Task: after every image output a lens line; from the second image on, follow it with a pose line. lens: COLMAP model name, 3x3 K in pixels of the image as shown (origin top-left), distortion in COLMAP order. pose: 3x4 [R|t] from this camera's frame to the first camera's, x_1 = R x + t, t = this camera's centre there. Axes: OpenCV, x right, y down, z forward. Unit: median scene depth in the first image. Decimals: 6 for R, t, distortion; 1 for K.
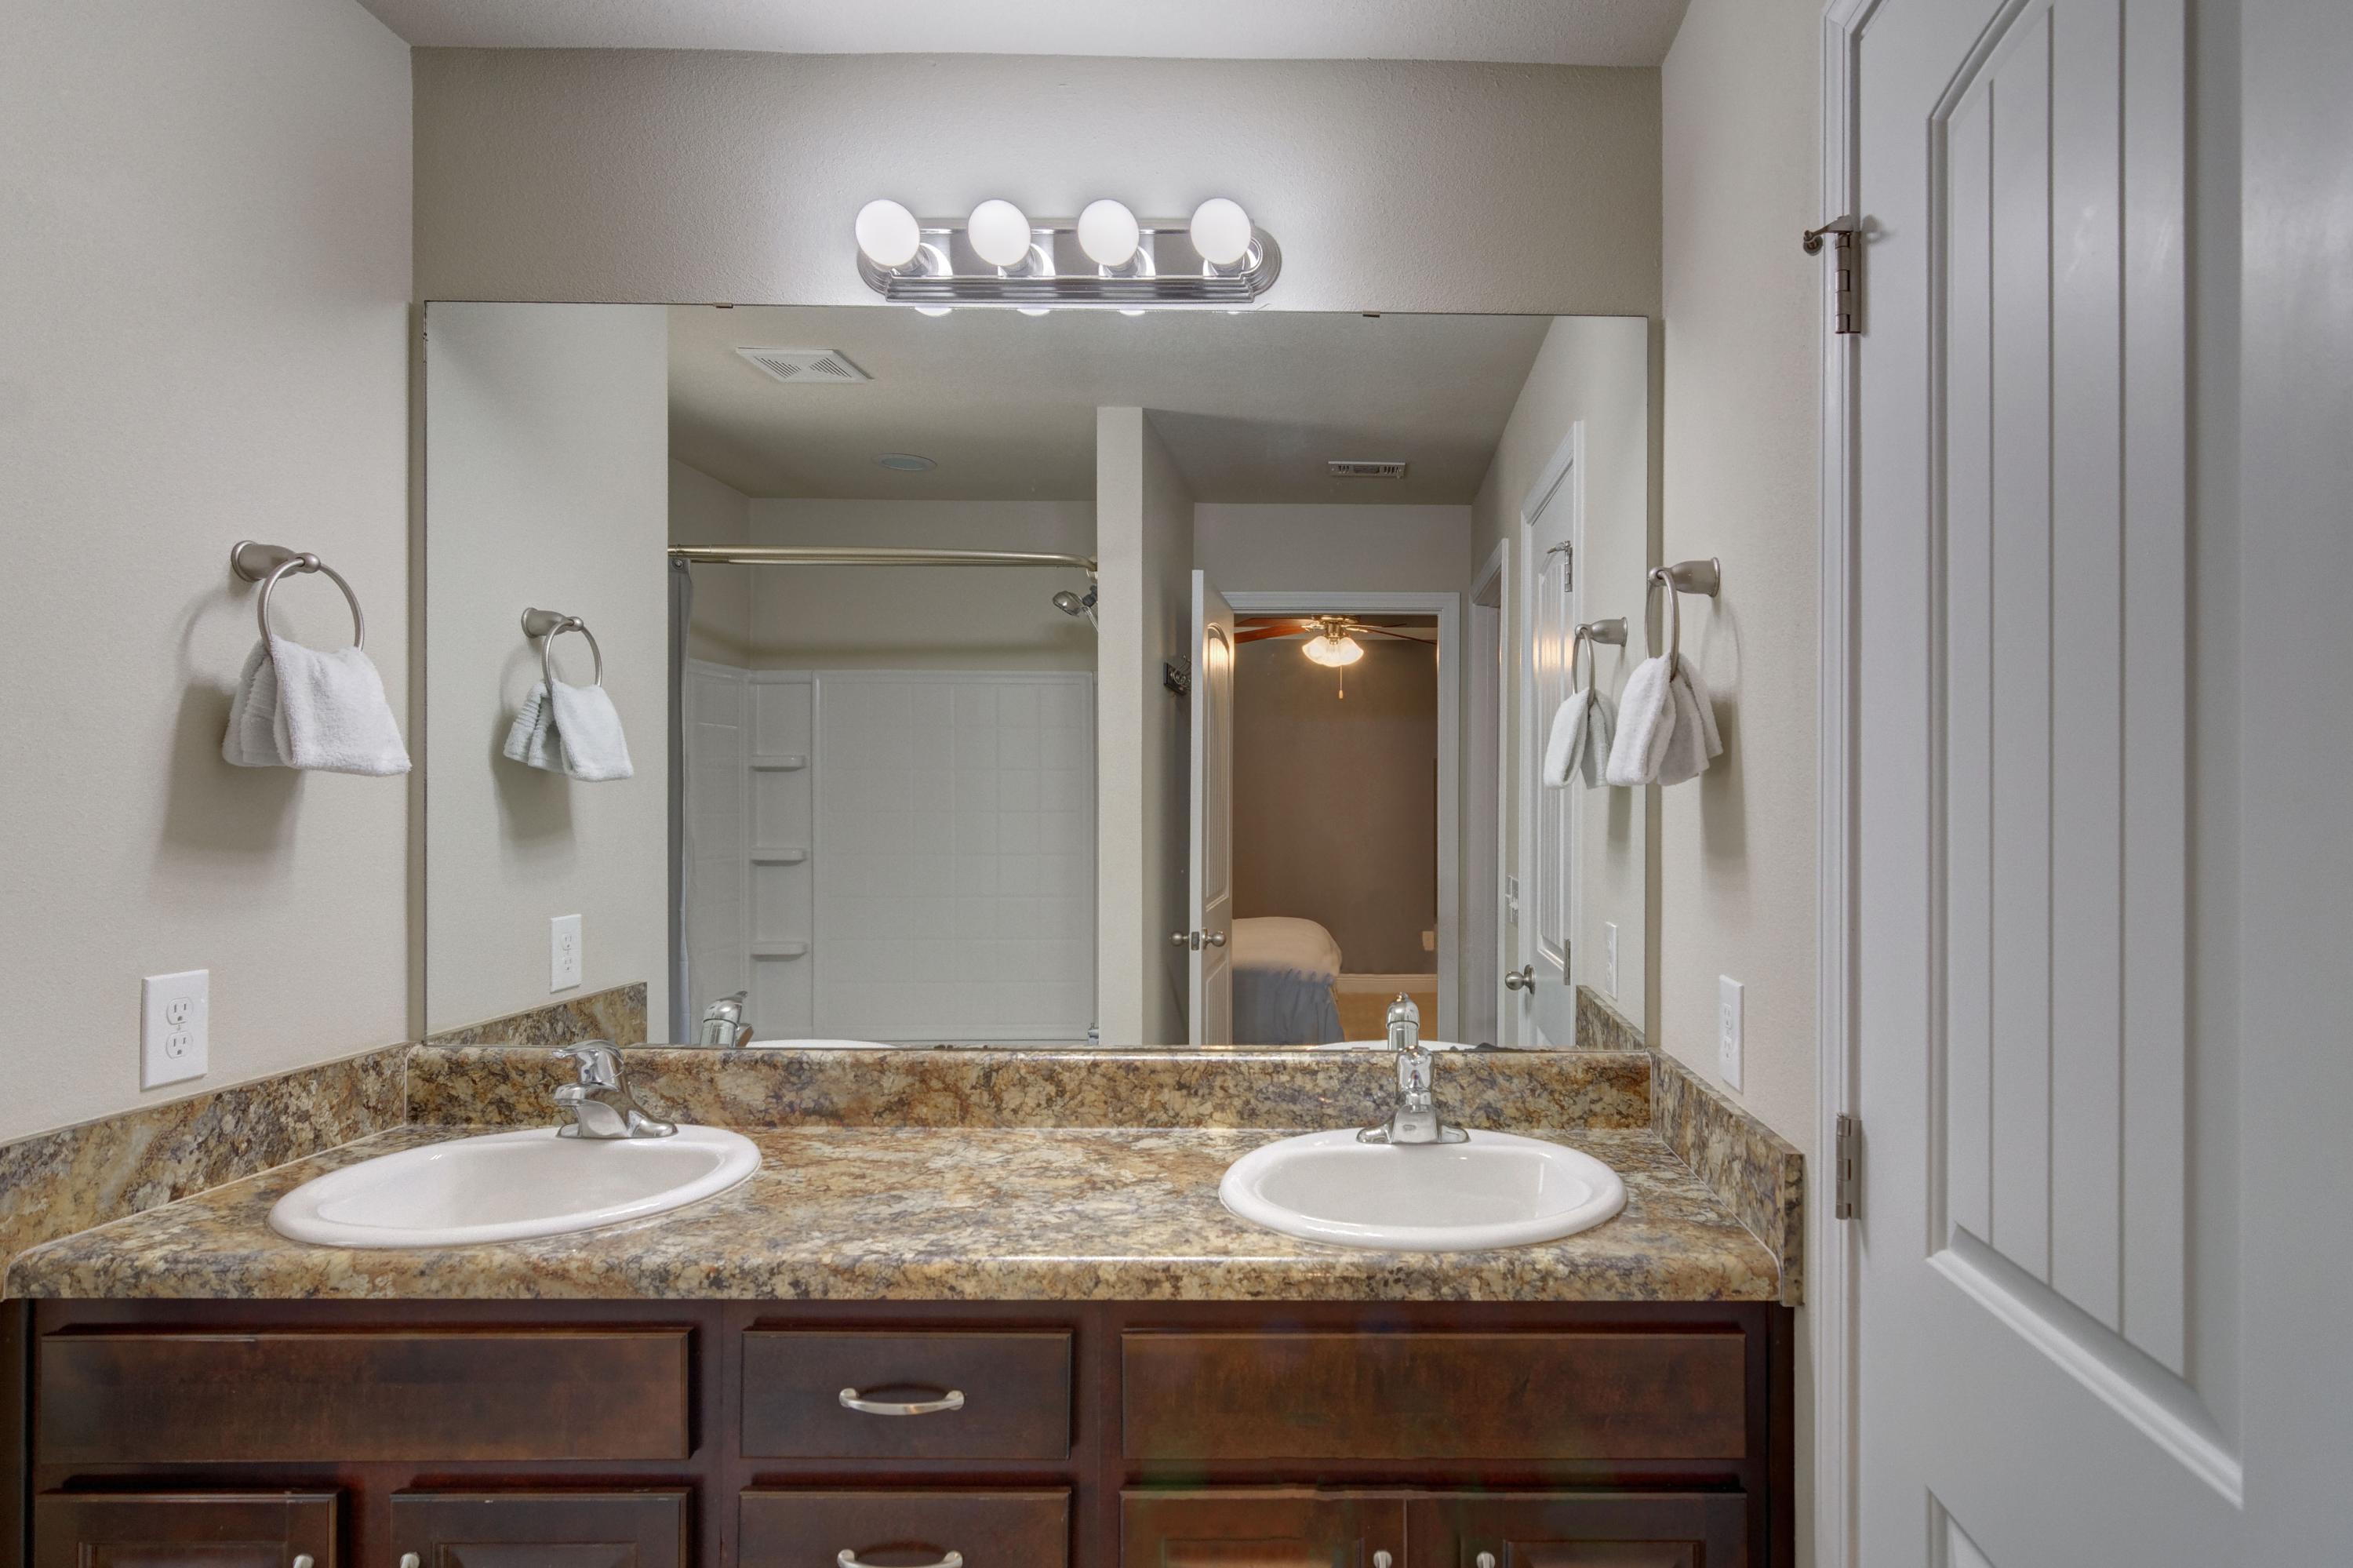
lens RADIAL K [[1258.1, 0, 1352.7], [0, 1258.1, 800.0], [0, 0, 1]] dist [0.002970, -0.000491]
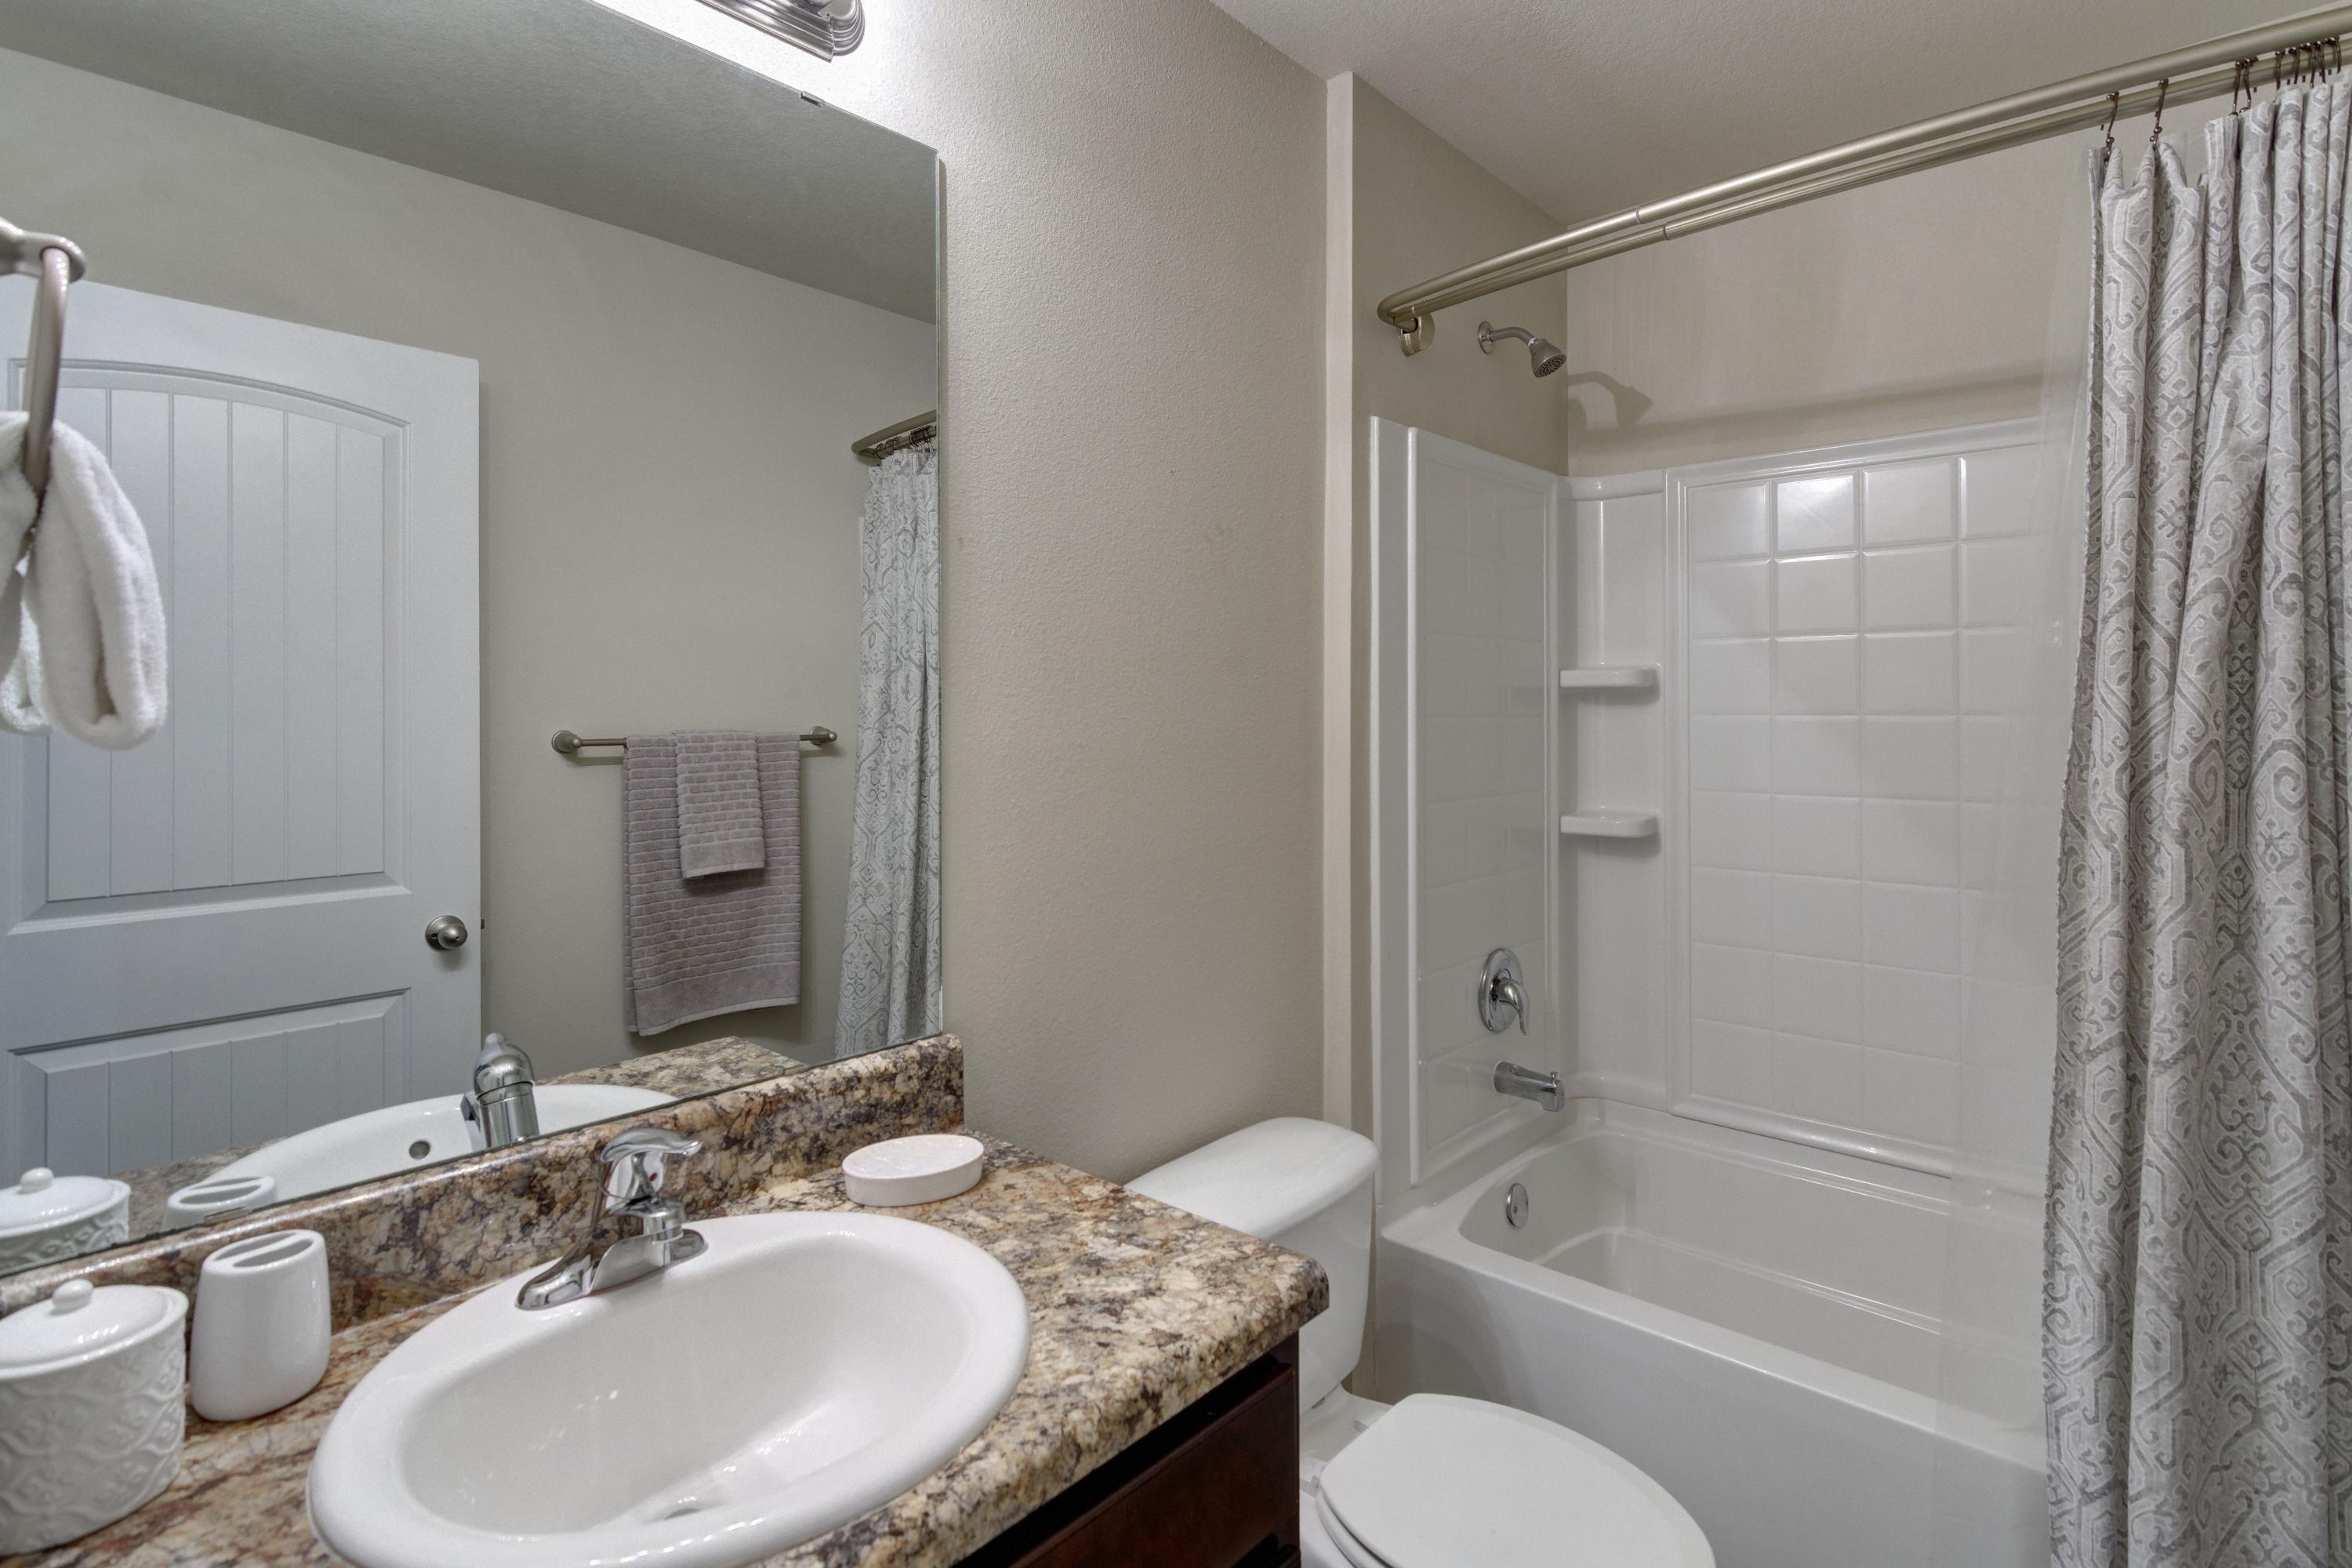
lens RADIAL K [[1155.1, 0, 1197.2], [0, 1155.1, 703.7], [0, 0, 1]] dist [-0.002322, -0.000256]
pose [[0.669916, -0.007770, 0.742396, -0.441668], [0.000175, 0.999947, 0.010307, -0.026604], [-0.742437, -0.006775, 0.669882, 0.370820]]
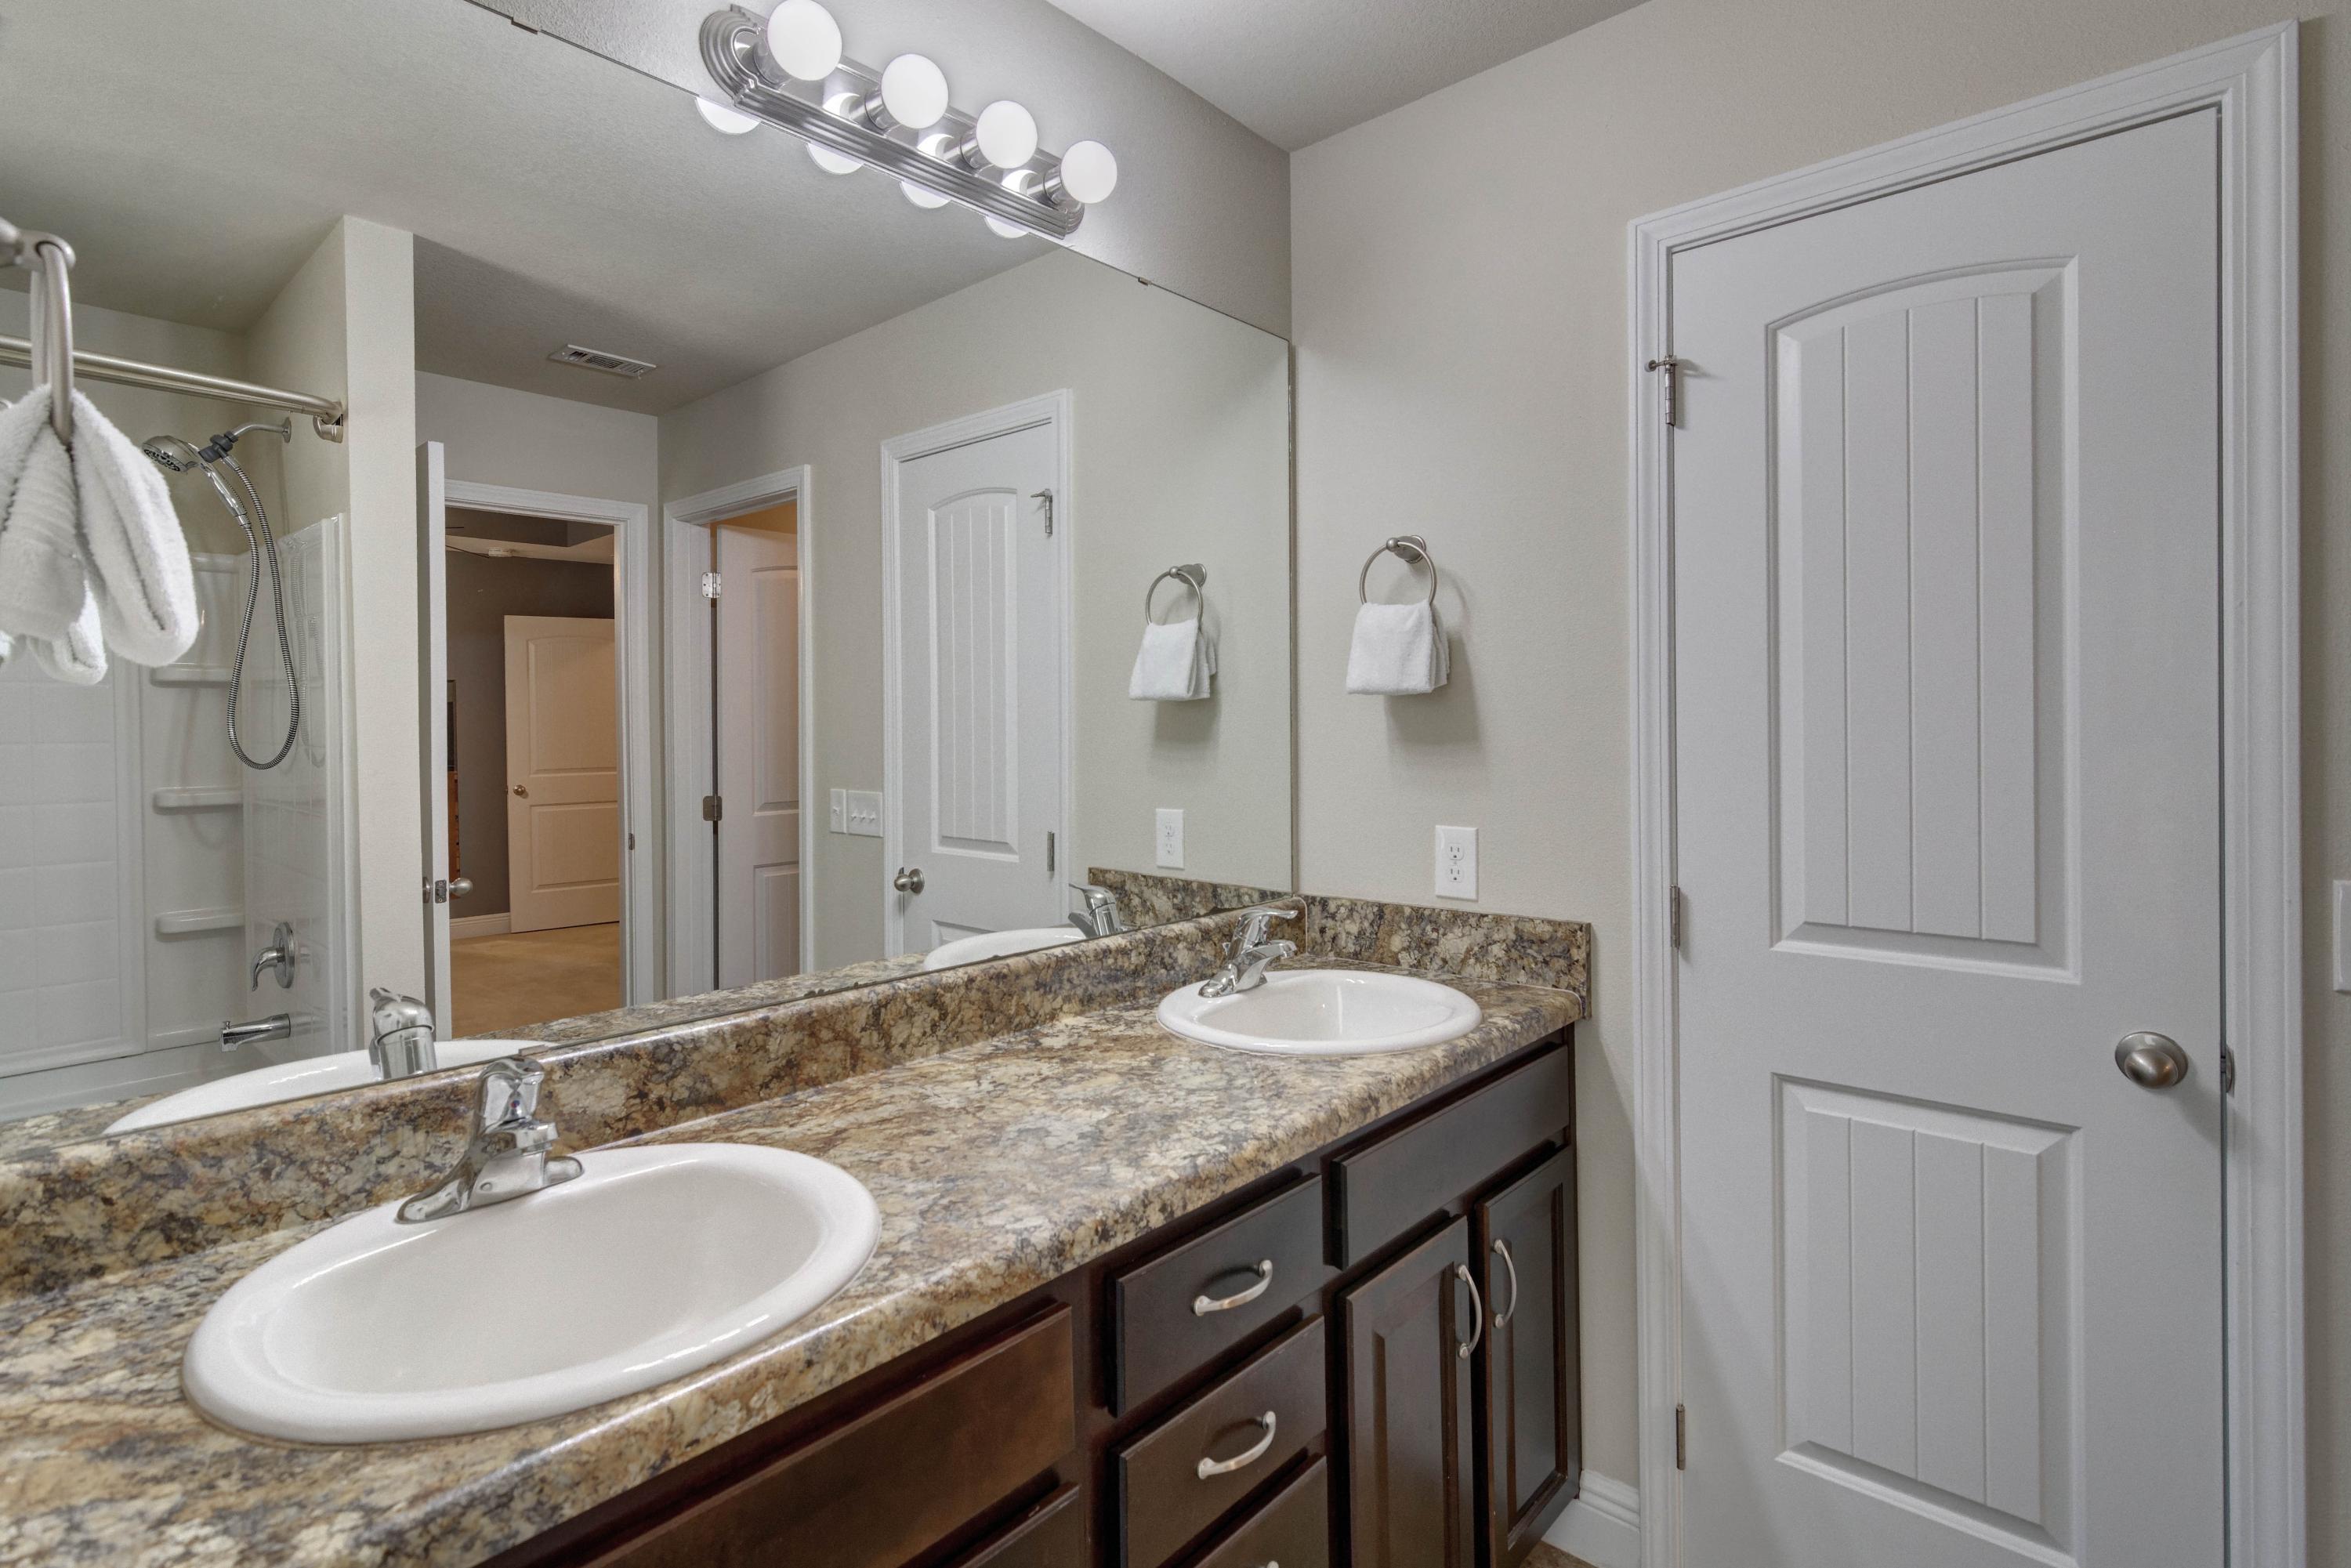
lens RADIAL K [[1140.1, 0, 1175.8], [0, 1140.1, 730.0], [0, 0, 1]] dist [-0.000985, -0.001386]
pose [[0.673386, -0.017460, 0.739085, -0.748513], [0.013259, 0.999846, 0.011540, 0.008630], [-0.739172, 0.002028, 0.673513, 0.288250]]
